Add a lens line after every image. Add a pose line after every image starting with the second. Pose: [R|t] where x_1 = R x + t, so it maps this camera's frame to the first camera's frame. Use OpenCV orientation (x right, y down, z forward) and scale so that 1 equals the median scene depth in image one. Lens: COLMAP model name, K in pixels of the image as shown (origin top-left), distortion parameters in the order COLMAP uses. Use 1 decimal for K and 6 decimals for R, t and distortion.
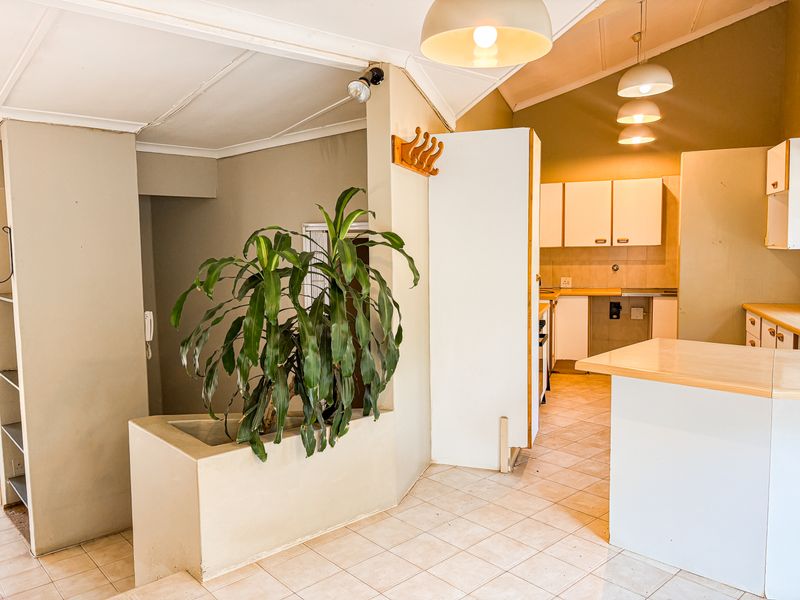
lens RADIAL K [[597.1, 0, 400.0], [0, 597.1, 300.0], [0, 0, 1]] dist [-0.006332, -0.006074]
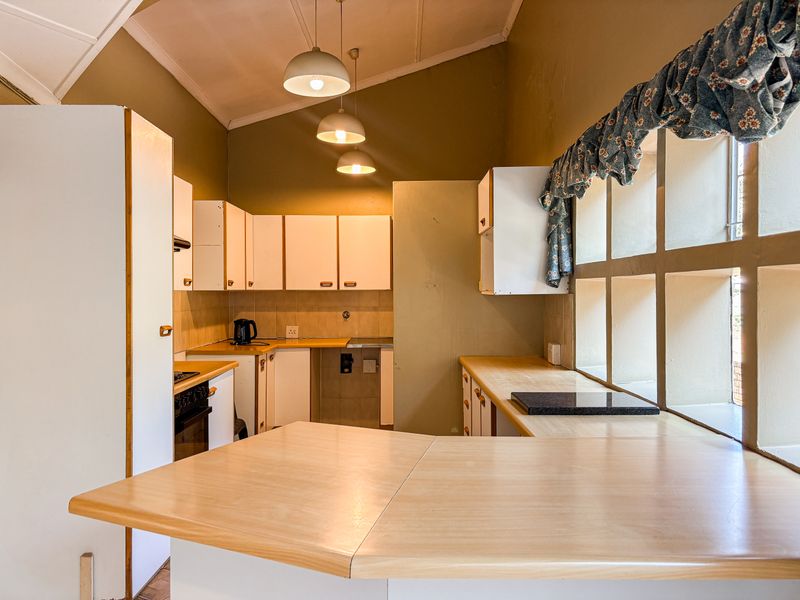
lens RADIAL K [[595.9, 0, 409.0], [0, 595.9, 302.1], [0, 0, 1]] dist [0.008926, -0.001573]
pose [[0.938848, 0.007054, 0.344260, 0.159208], [0.017505, 0.997520, -0.068176, -0.012032], [-0.343887, 0.070033, 0.936396, 0.157118]]
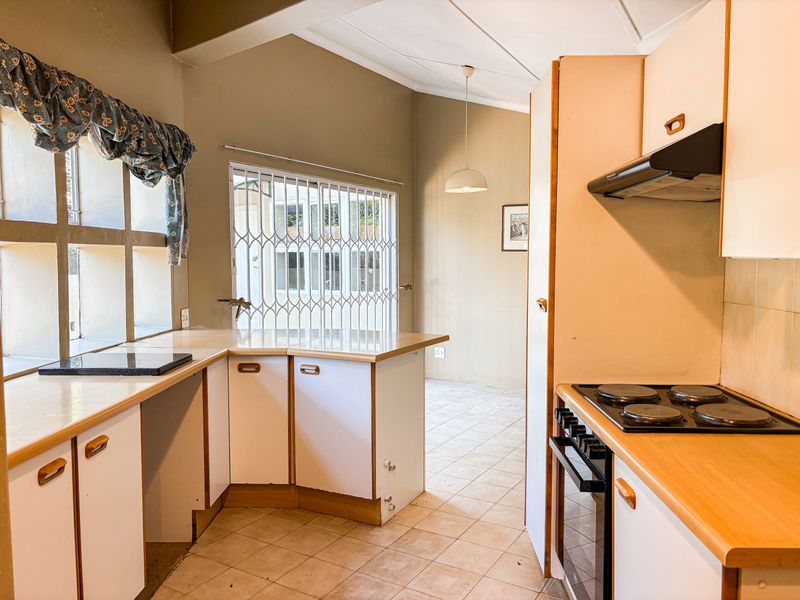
lens RADIAL K [[595.9, 0, 409.0], [0, 595.9, 302.1], [0, 0, 1]] dist [0.008926, -0.001573]
pose [[-0.950927, 0.036100, -0.307302, 0.332531], [-0.013995, 0.987136, 0.159268, -0.081506], [0.309099, 0.155753, -0.938189, 0.928240]]
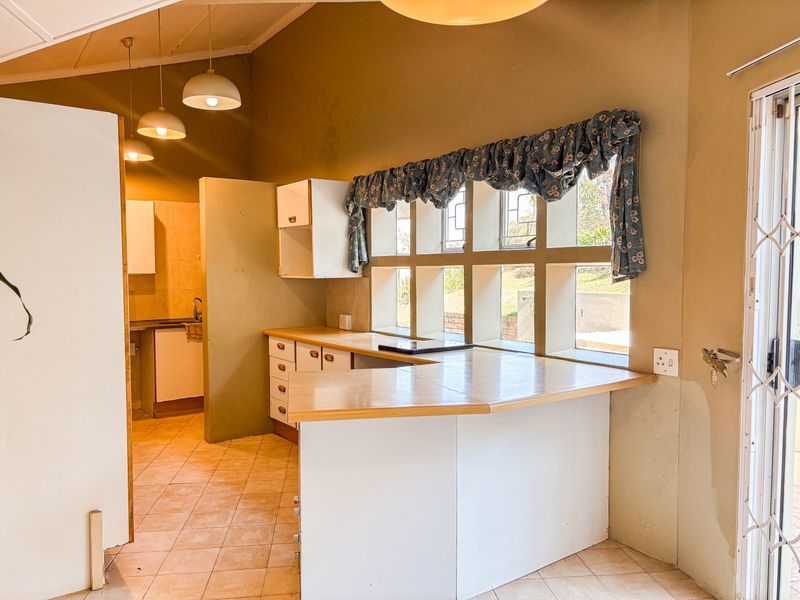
lens RADIAL K [[581.6, 0, 400.8], [0, 581.6, 311.7], [0, 0, 1]] dist [0.074581, -0.140792]
pose [[0.559412, -0.040360, 0.827907, -0.108573], [0.065552, 0.997840, 0.004351, -0.011329], [-0.826294, 0.051837, 0.560849, 0.171011]]
